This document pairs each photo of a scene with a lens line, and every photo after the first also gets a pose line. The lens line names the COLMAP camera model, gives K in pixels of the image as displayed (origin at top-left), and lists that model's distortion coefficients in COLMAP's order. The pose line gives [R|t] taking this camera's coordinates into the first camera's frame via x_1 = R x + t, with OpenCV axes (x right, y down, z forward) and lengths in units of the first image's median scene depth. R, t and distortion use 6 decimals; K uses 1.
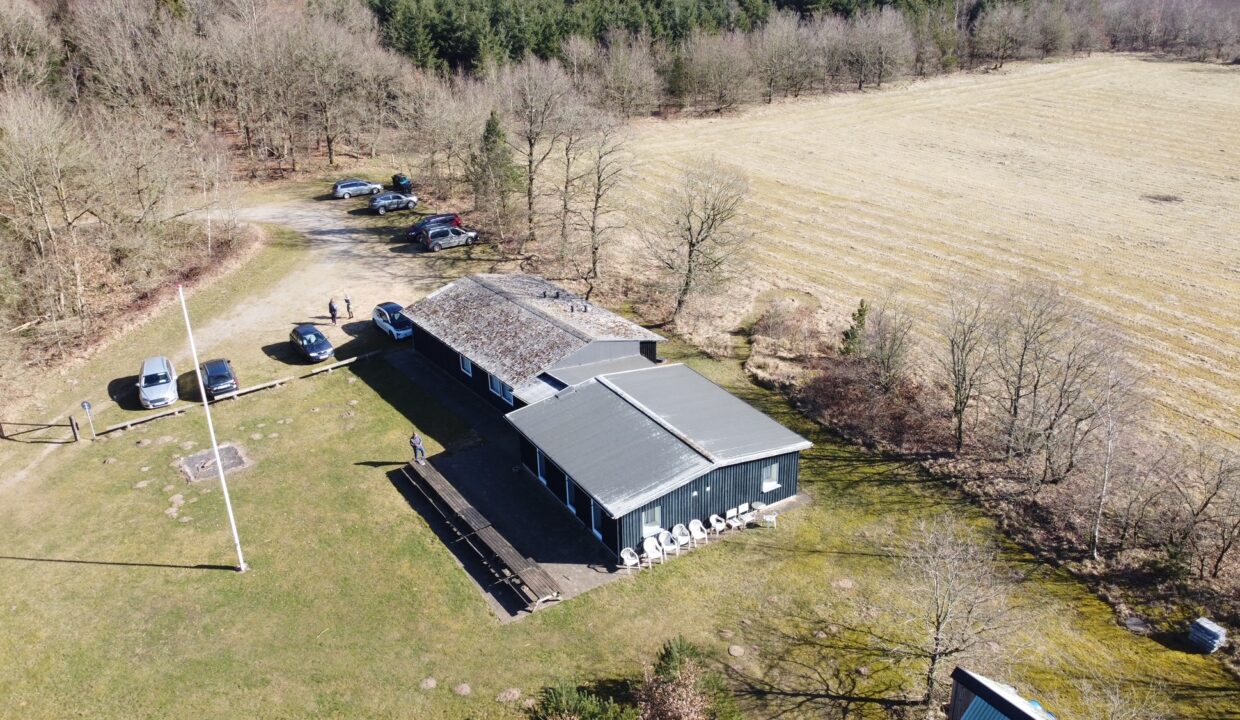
lens RADIAL K [[981.4, 0, 620.0], [0, 981.4, 358.1], [0, 0, 1]] dist [-0.001591, -0.000785]
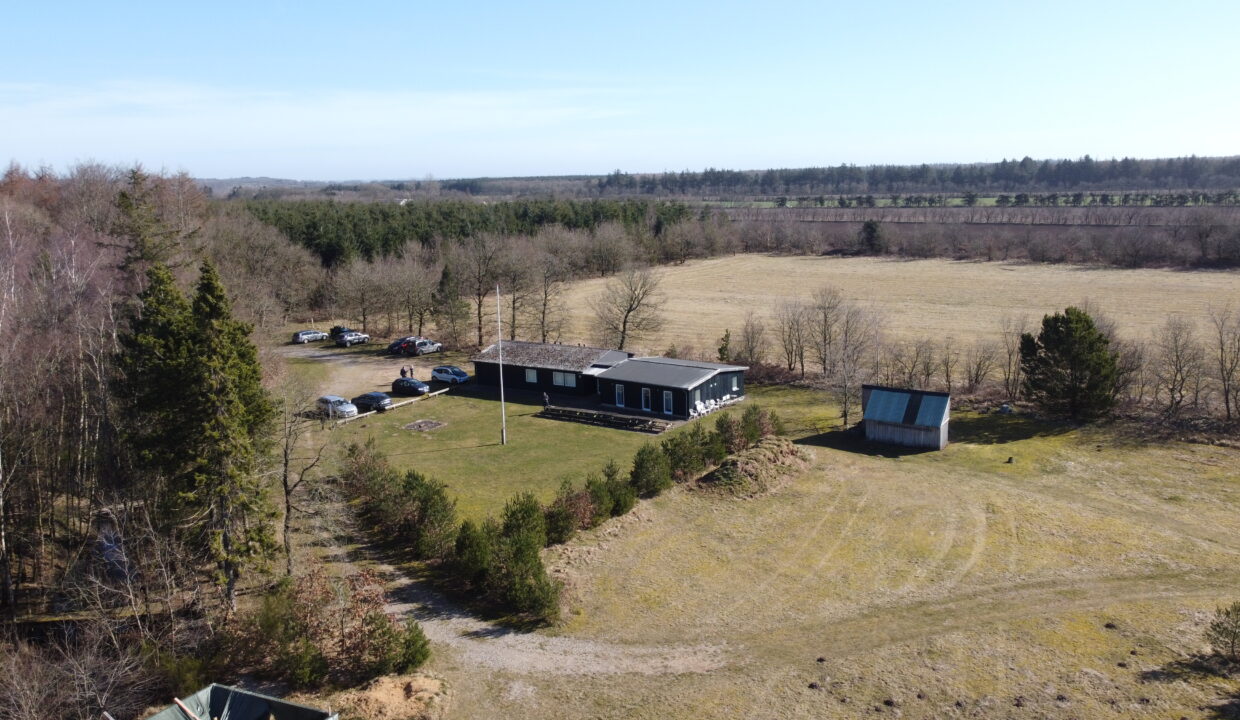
lens RADIAL K [[981.4, 0, 620.5], [0, 981.4, 361.0], [0, 0, 1]] dist [-0.001591, -0.000785]
pose [[0.928715, -0.066410, 0.364800, -0.393471], [0.153320, 0.964564, -0.214732, 0.231099], [-0.337612, 0.255356, 0.905986, -0.385819]]
